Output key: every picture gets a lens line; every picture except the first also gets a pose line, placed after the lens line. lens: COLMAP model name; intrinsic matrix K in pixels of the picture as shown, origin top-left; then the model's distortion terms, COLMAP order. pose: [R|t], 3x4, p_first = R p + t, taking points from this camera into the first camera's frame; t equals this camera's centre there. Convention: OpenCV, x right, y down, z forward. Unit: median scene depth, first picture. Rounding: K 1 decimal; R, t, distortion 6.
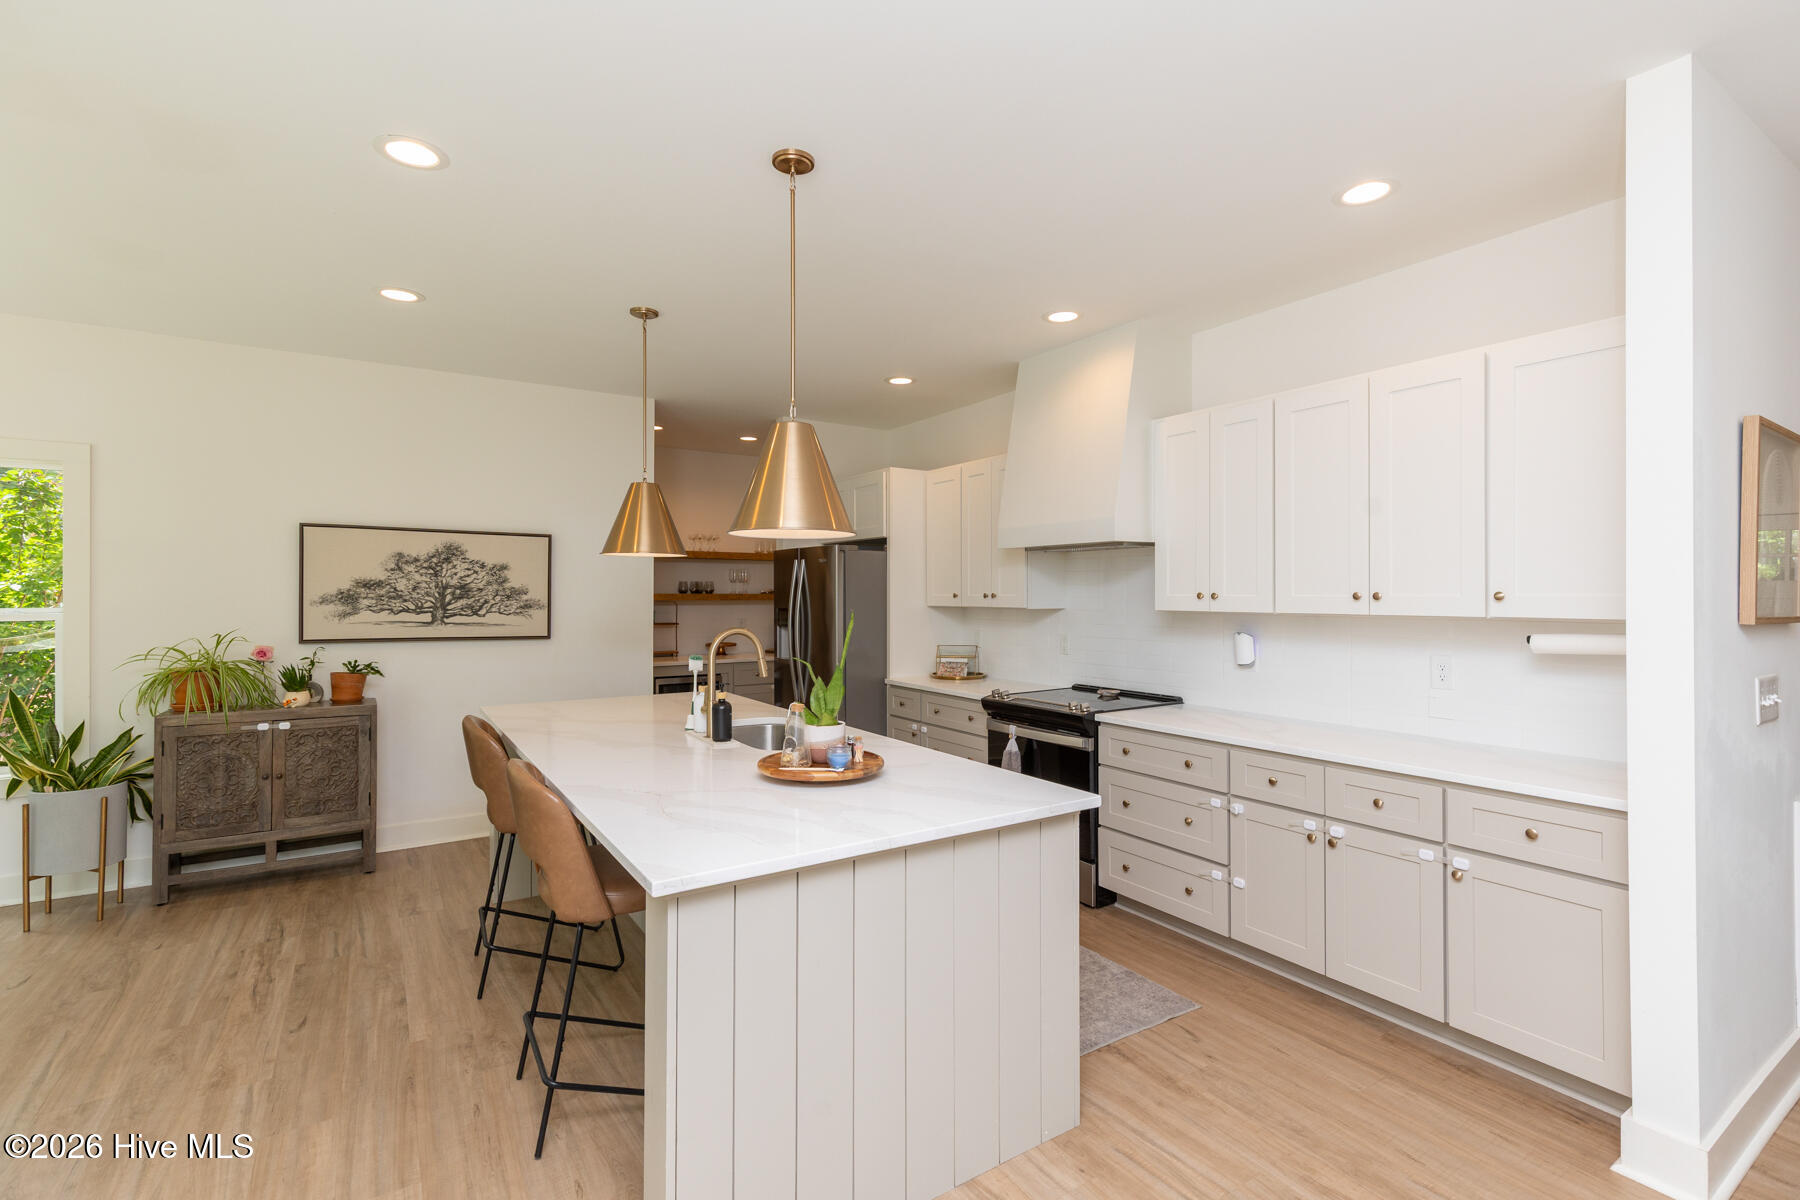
lens RADIAL K [[810.3, 0, 909.6], [0, 810.3, 587.9], [0, 0, 1]] dist [0.004820, -0.000143]
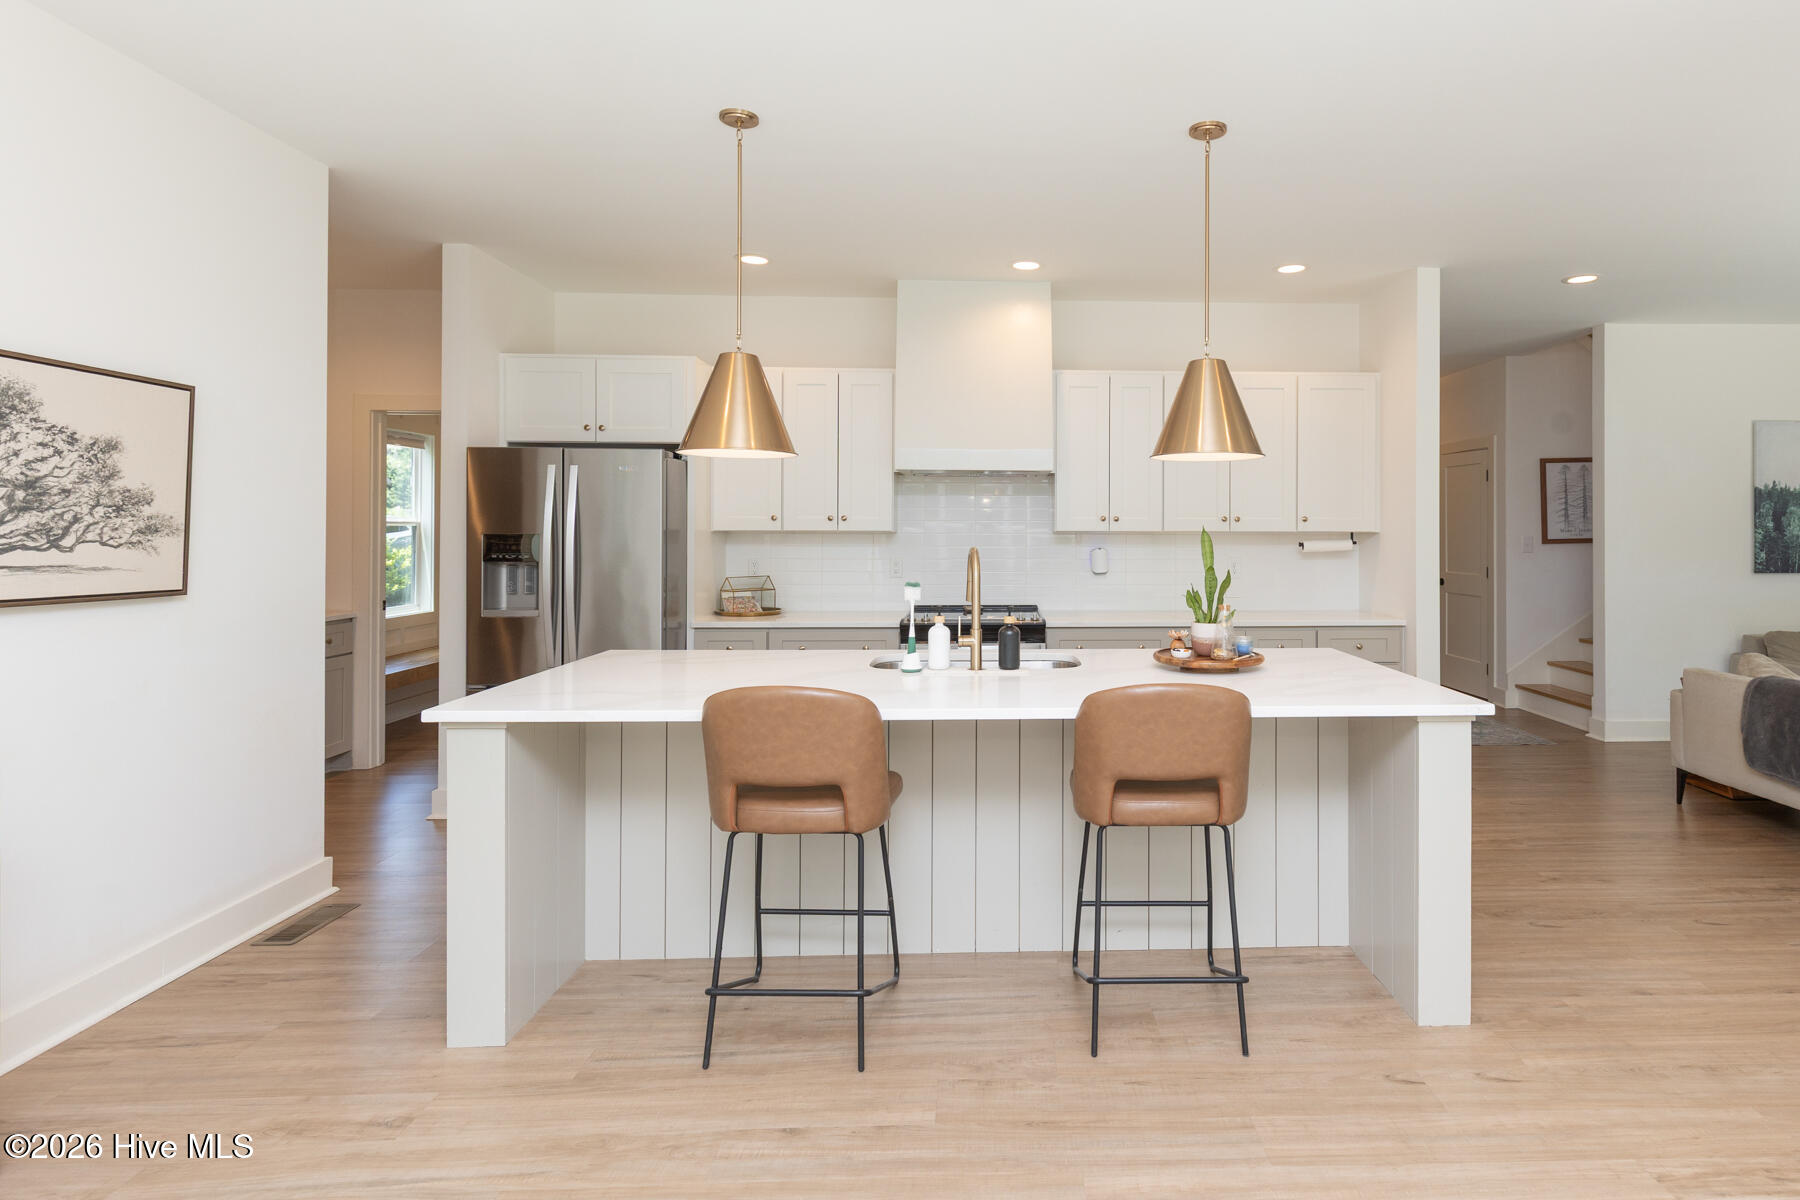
lens RADIAL K [[917.0, 0, 1025.2], [0, 917.0, 525.6], [0, 0, 1]] dist [0.003529, -0.001051]
pose [[0.515593, 0.004662, 0.856821, -0.695506], [-0.008204, 0.999966, -0.000504, 0.016995], [-0.856794, -0.006770, 0.515614, 0.282854]]
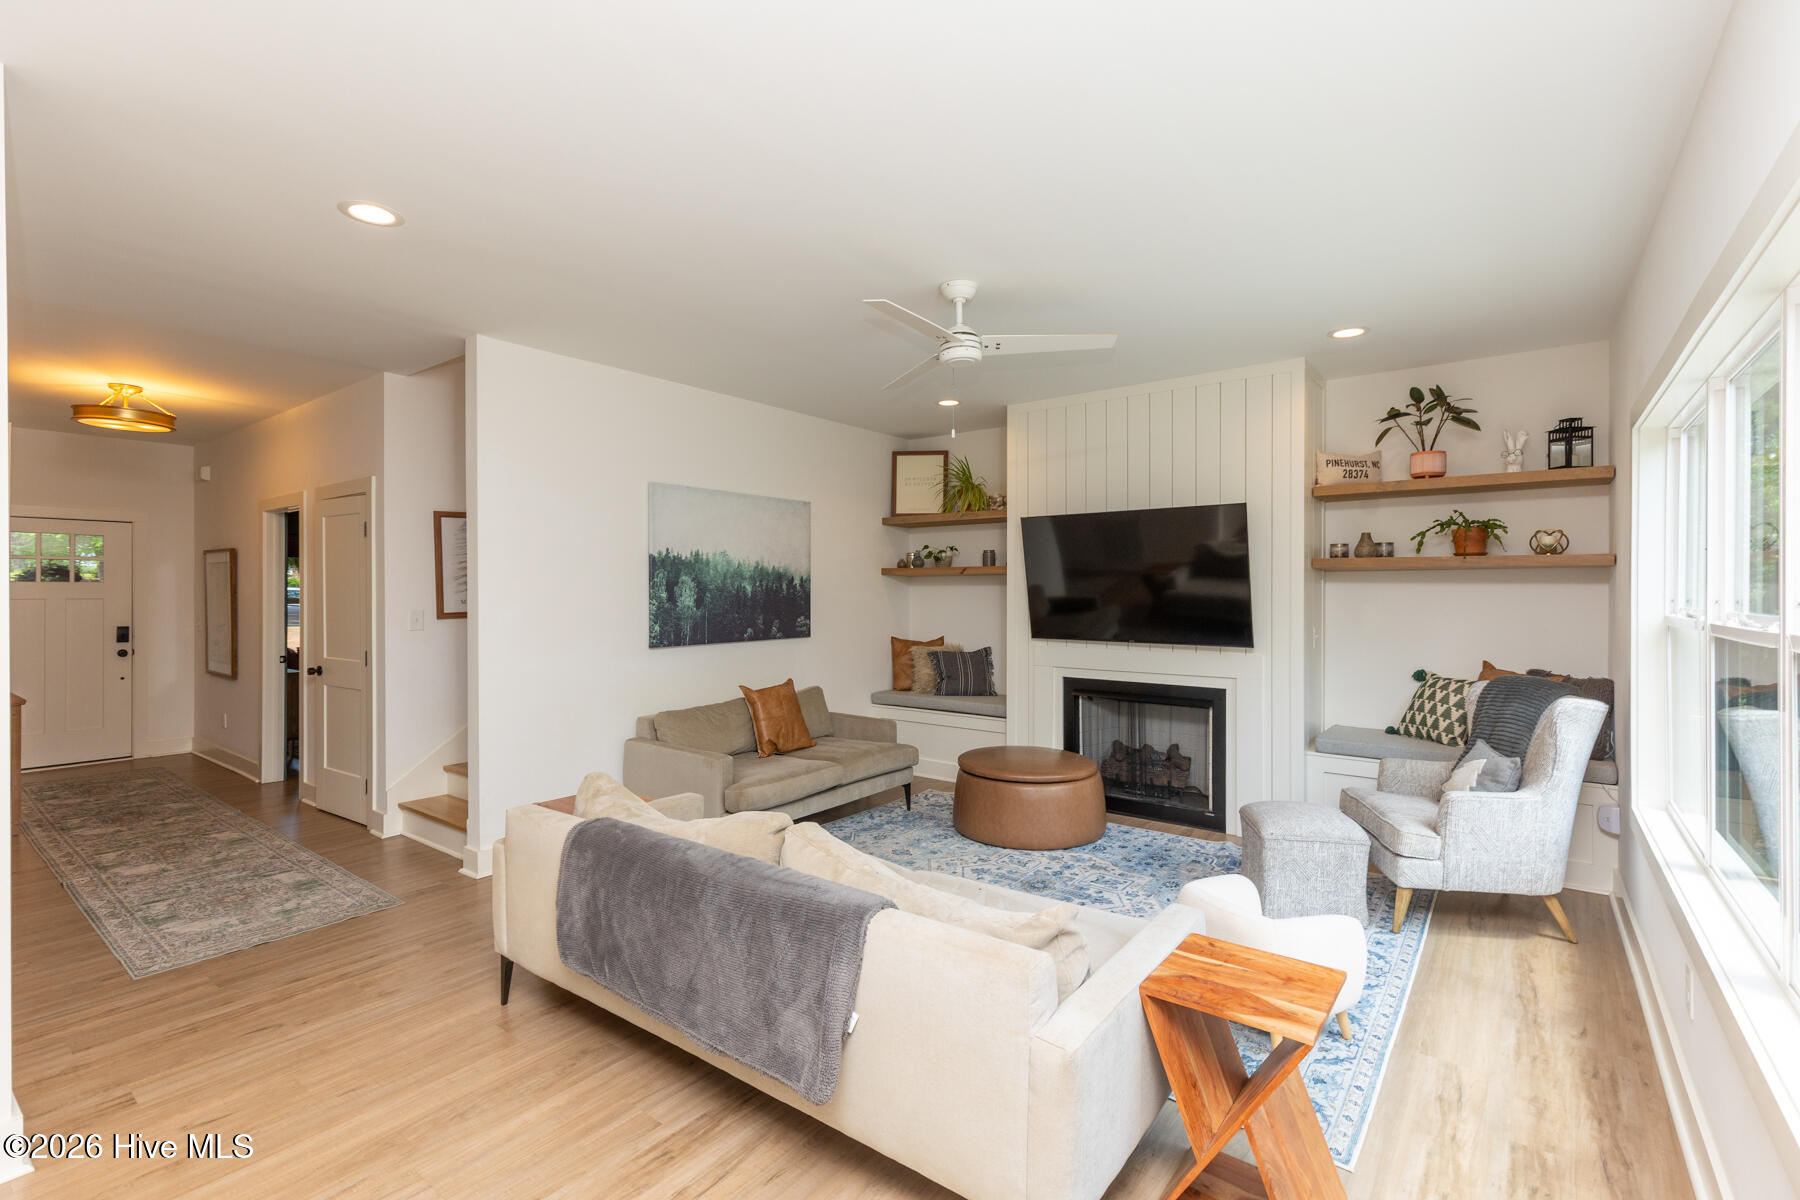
lens RADIAL K [[810.3, 0, 893.8], [0, 810.3, 595.4], [0, 0, 1]] dist [0.004820, -0.000143]
pose [[-0.324954, -0.003085, 0.945725, -0.158752], [-0.005606, 0.999983, 0.001336, 0.003923], [-0.945713, -0.004868, -0.324966, 0.114771]]
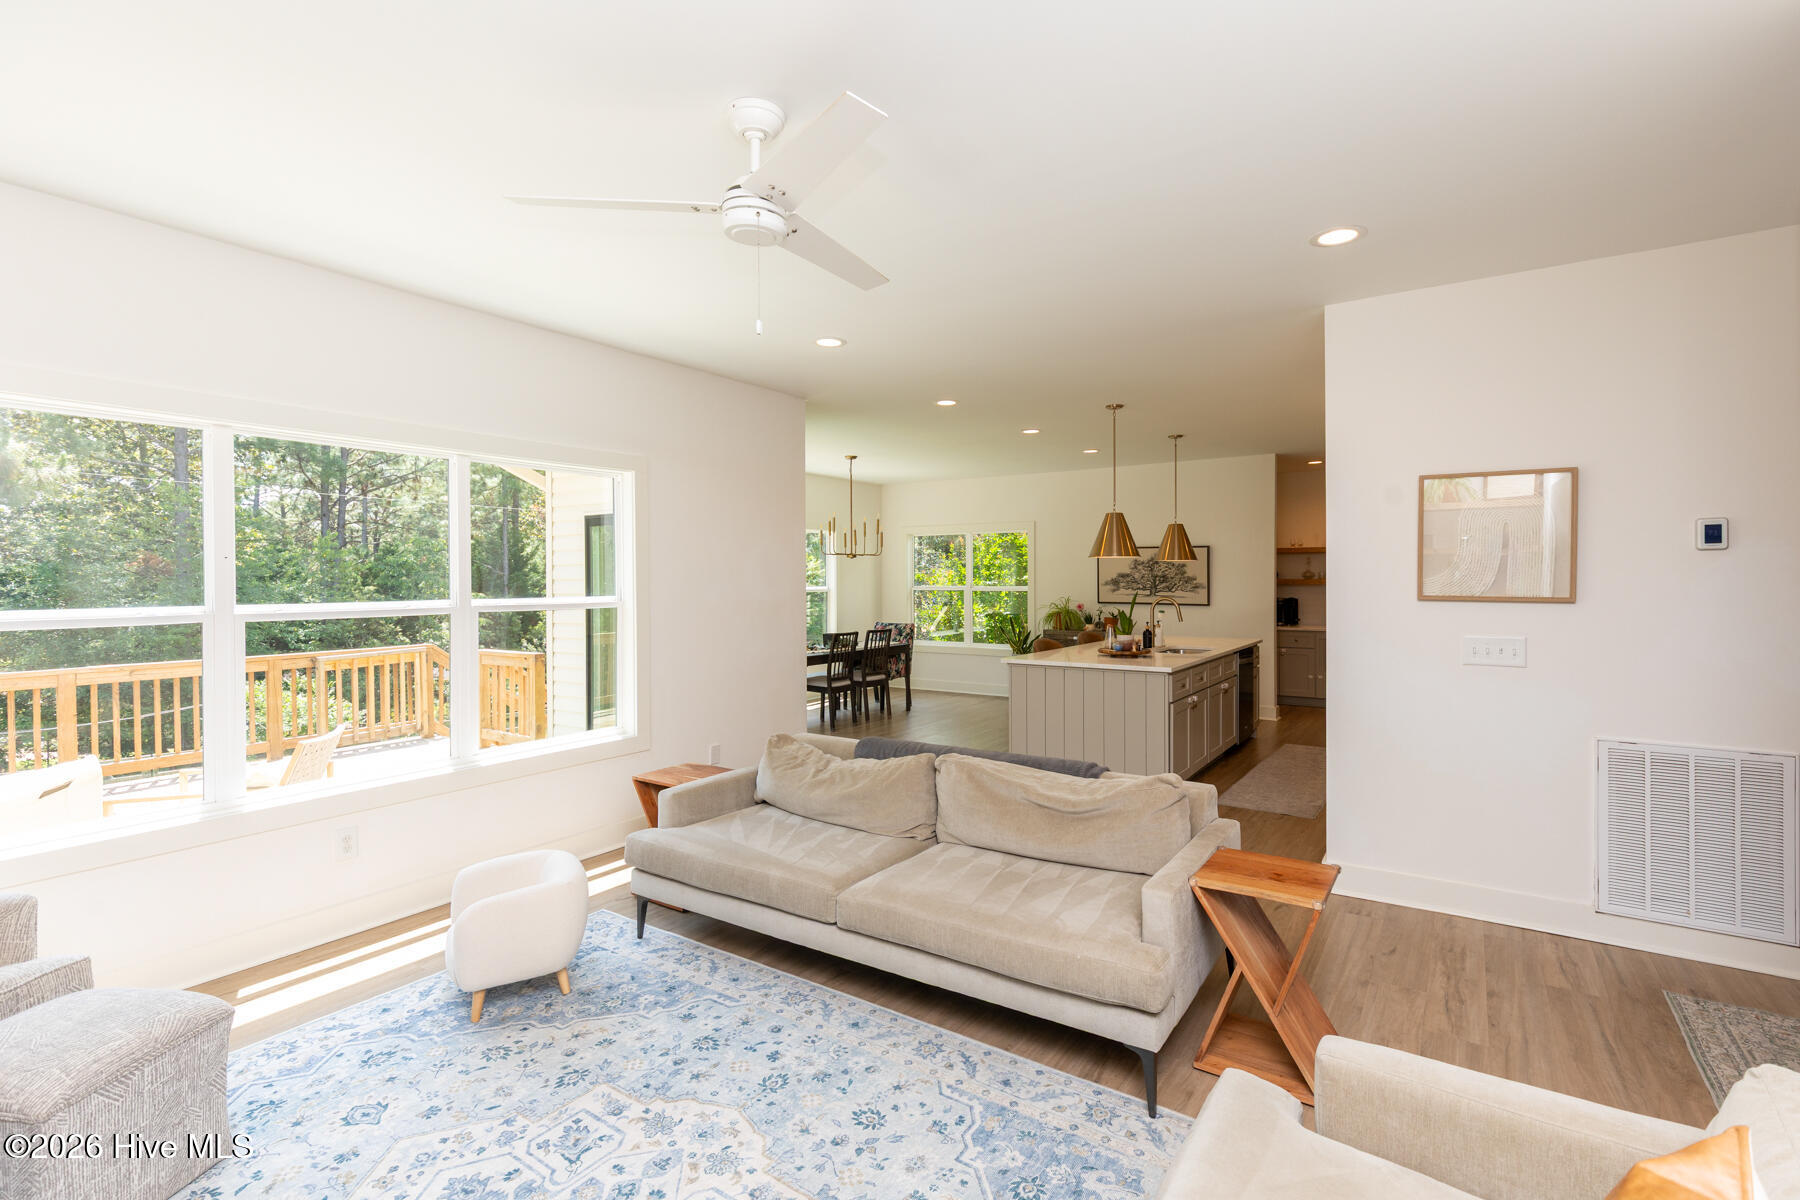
lens RADIAL K [[810.3, 0, 901.2], [0, 810.3, 591.0], [0, 0, 1]] dist [0.004820, -0.000143]
pose [[0.368501, 0.007259, -0.929599, 0.983458], [0.018442, 0.999716, 0.015117, -0.007185], [0.929445, -0.022715, 0.368262, -0.271262]]
